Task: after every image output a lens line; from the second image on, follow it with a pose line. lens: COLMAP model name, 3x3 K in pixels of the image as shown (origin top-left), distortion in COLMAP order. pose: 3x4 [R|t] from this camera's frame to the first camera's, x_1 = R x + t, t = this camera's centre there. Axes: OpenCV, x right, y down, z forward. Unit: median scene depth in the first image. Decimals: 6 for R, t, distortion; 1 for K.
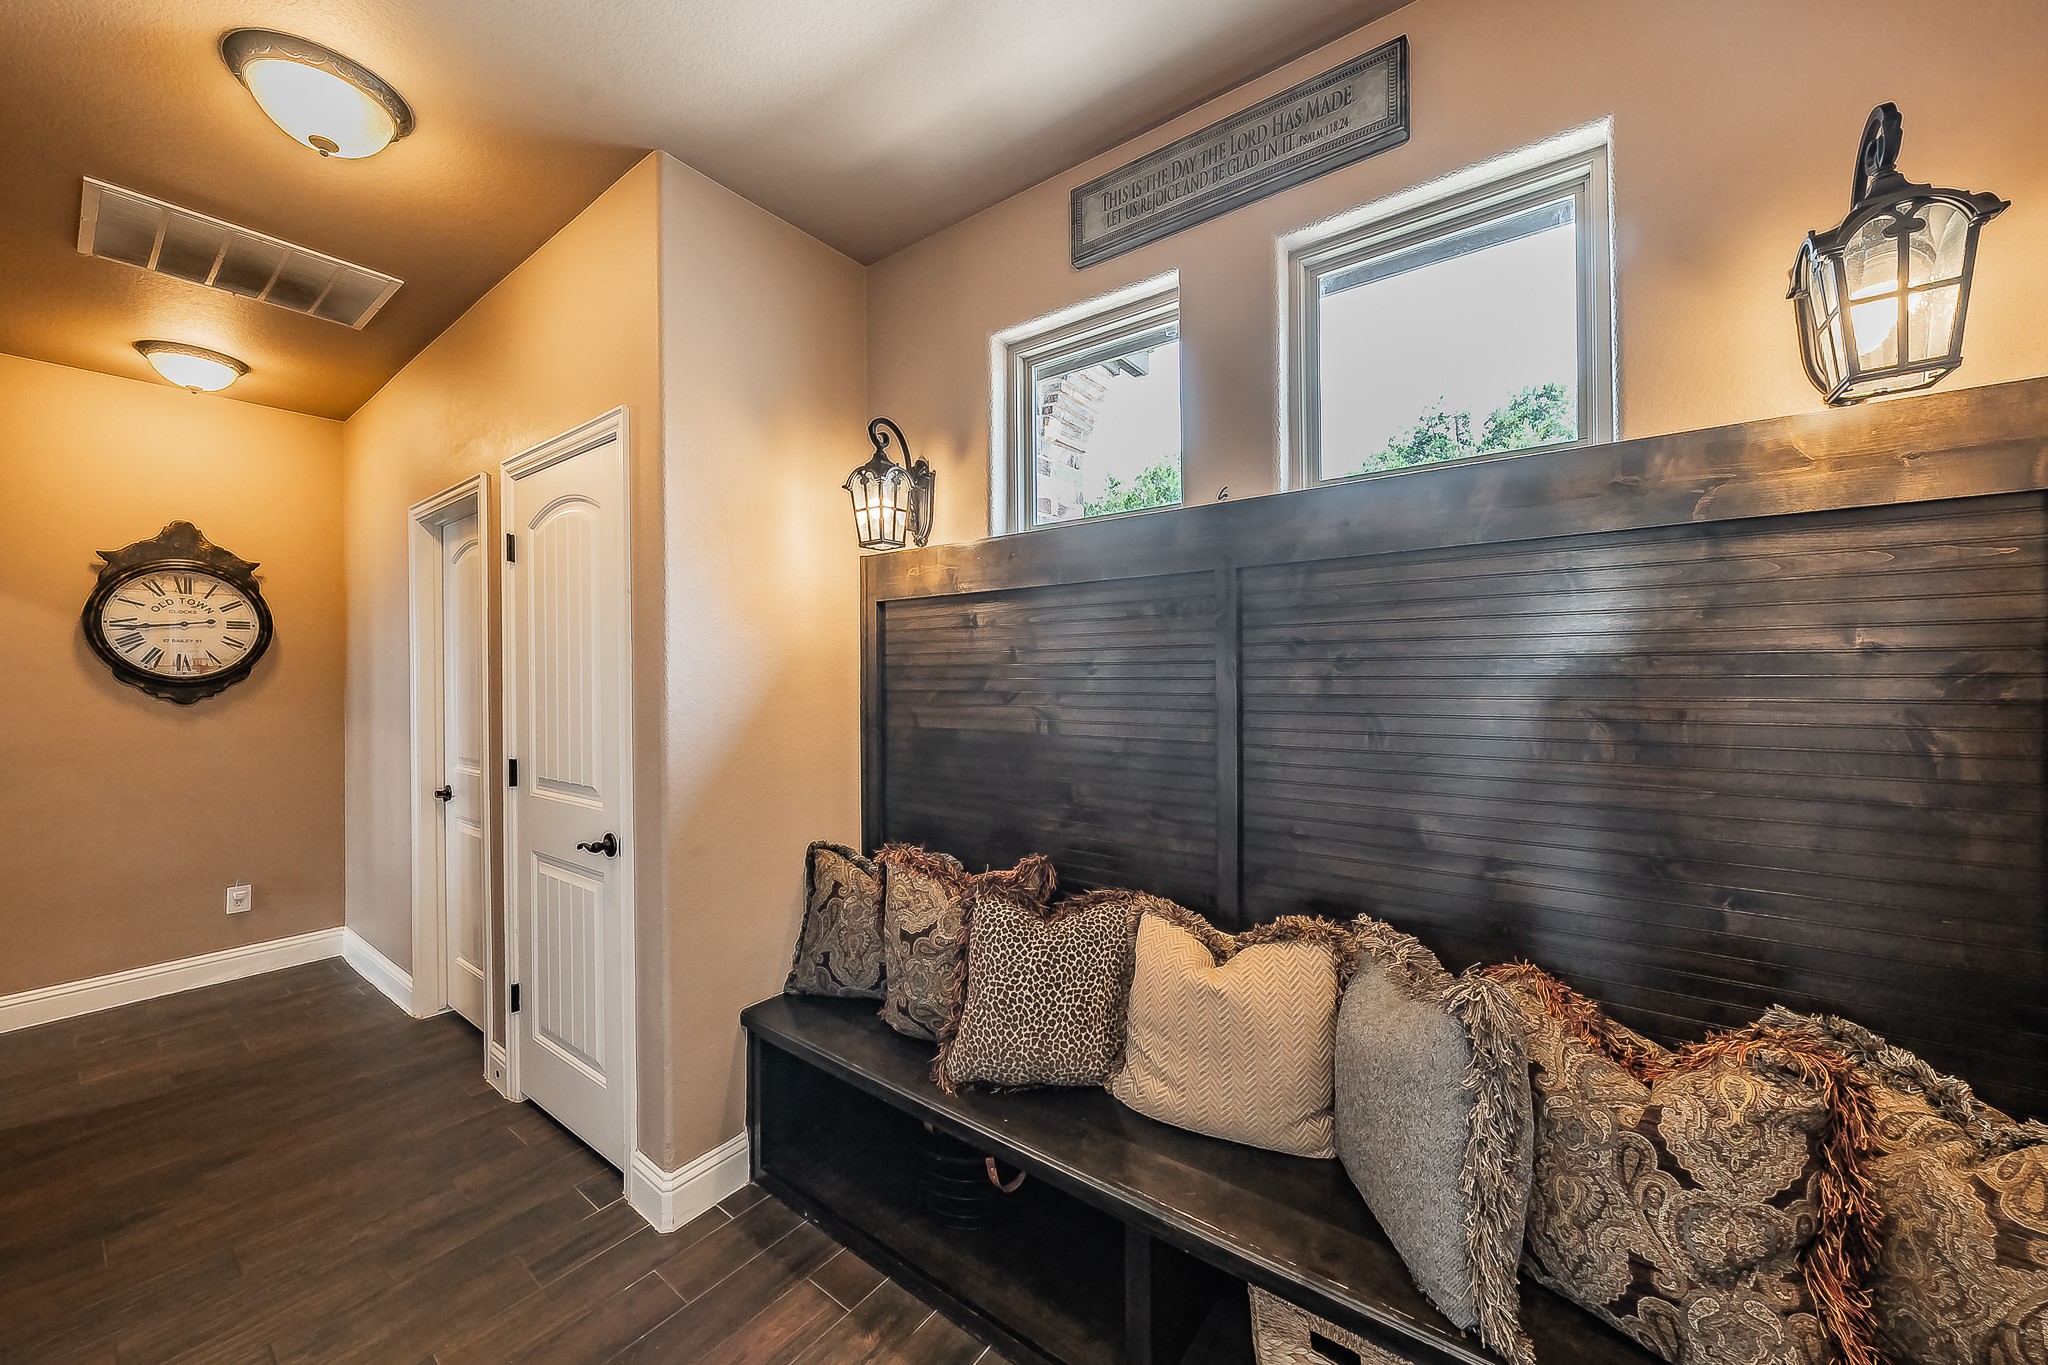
lens RADIAL K [[742.4, 0, 1024.0], [0, 742.4, 682.5], [0, 0, 1]] dist [-0.000836, -0.000197]
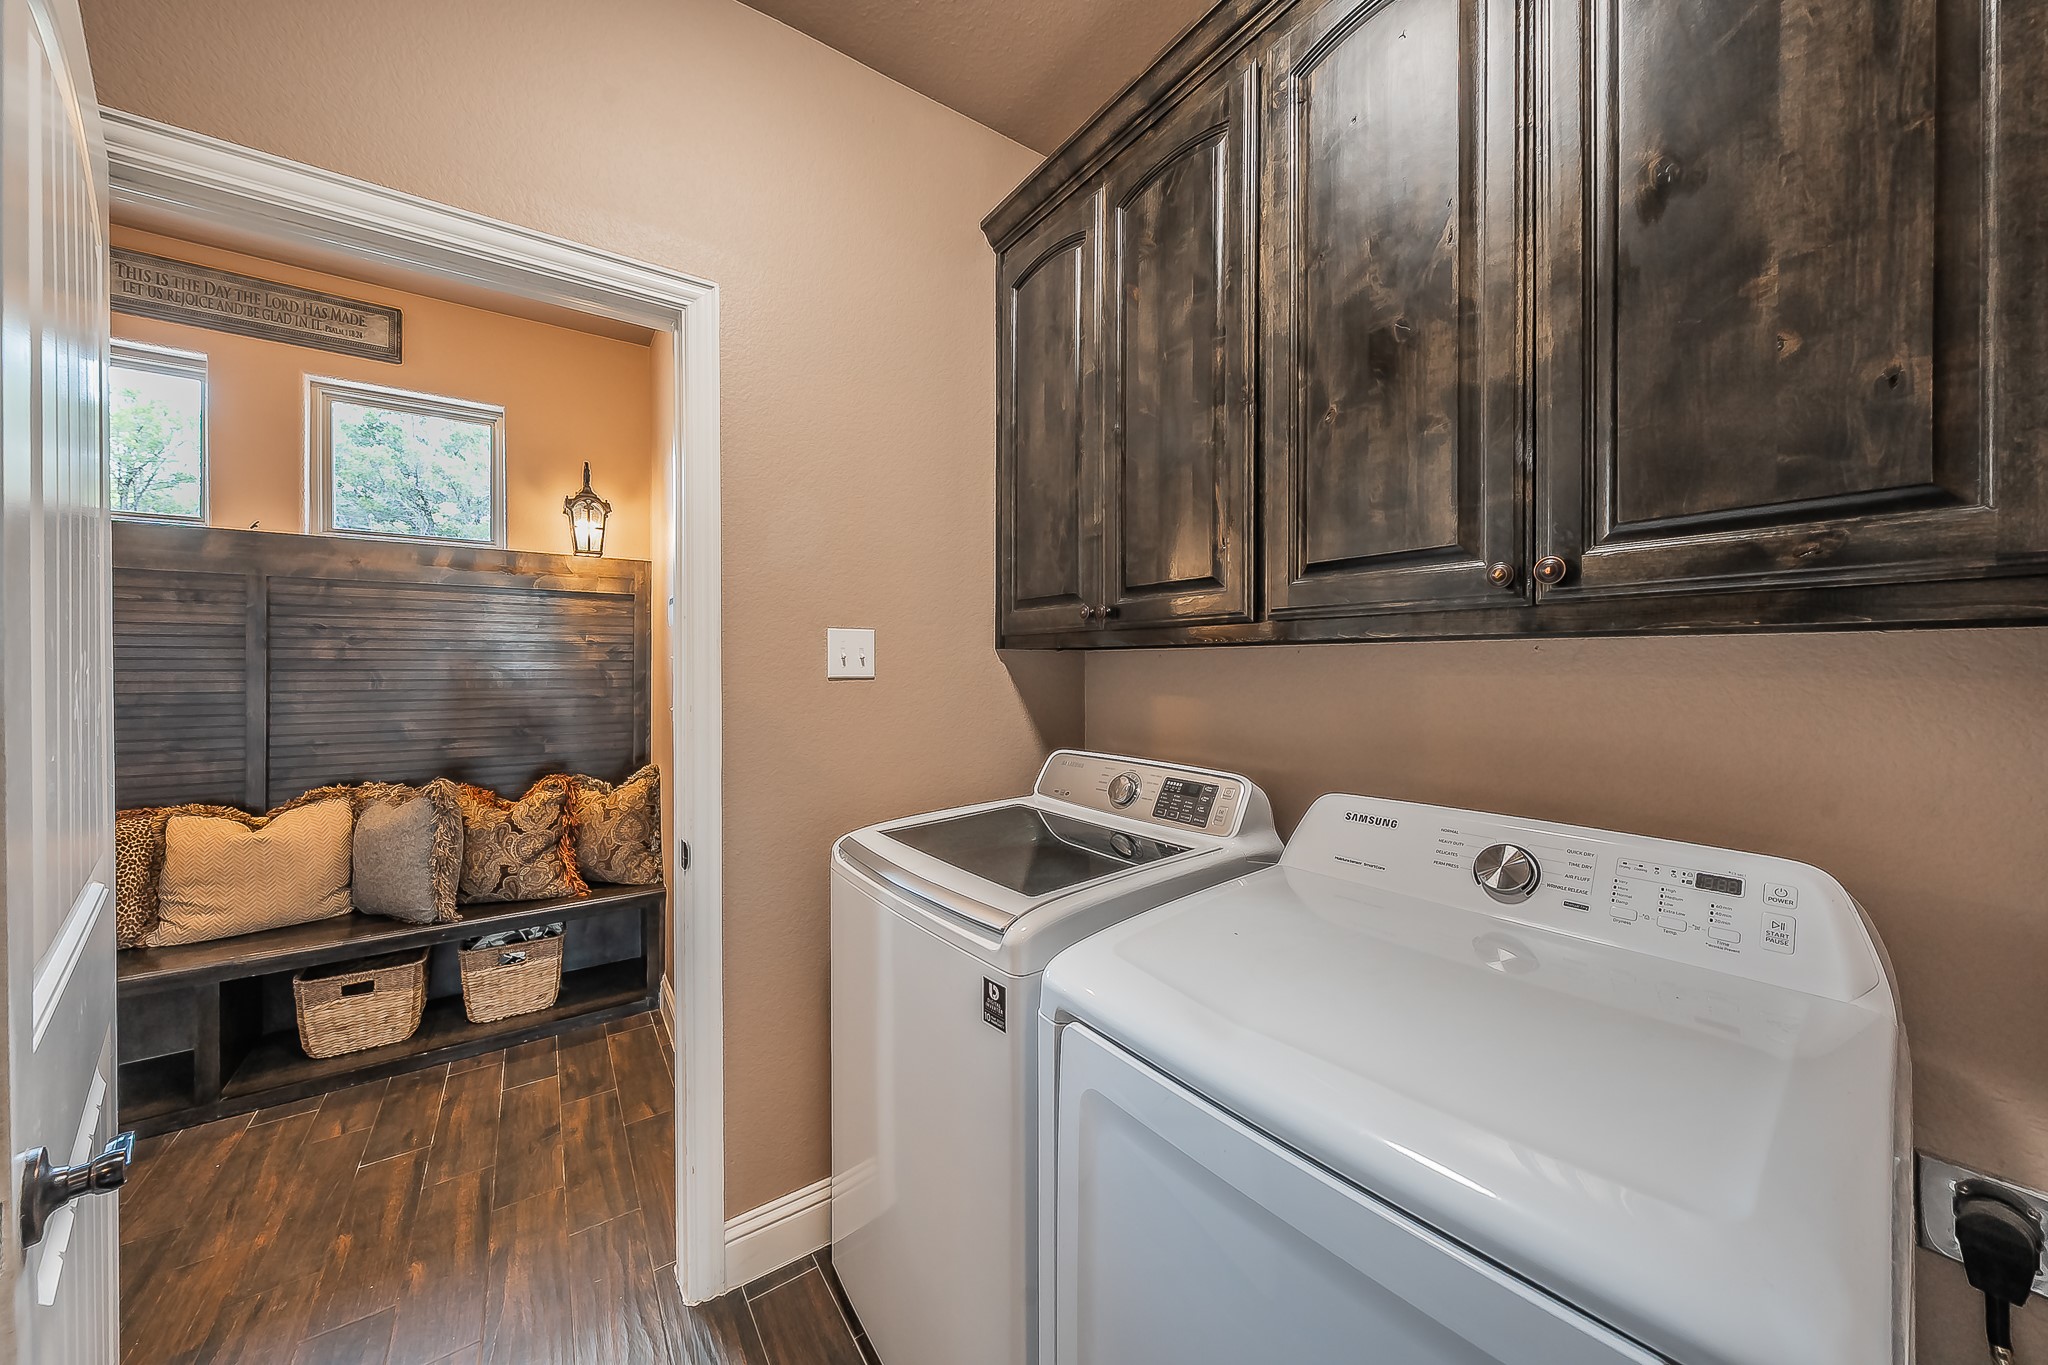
lens RADIAL K [[739.8, 0, 1026.2], [0, 739.8, 662.2], [0, 0, 1]] dist [-0.000764, -0.000116]
pose [[0.334493, 0.016126, 0.942260, -0.763129], [0.005601, 0.999802, -0.019099, 0.074409], [-0.942382, 0.011666, 0.334337, -1.201922]]
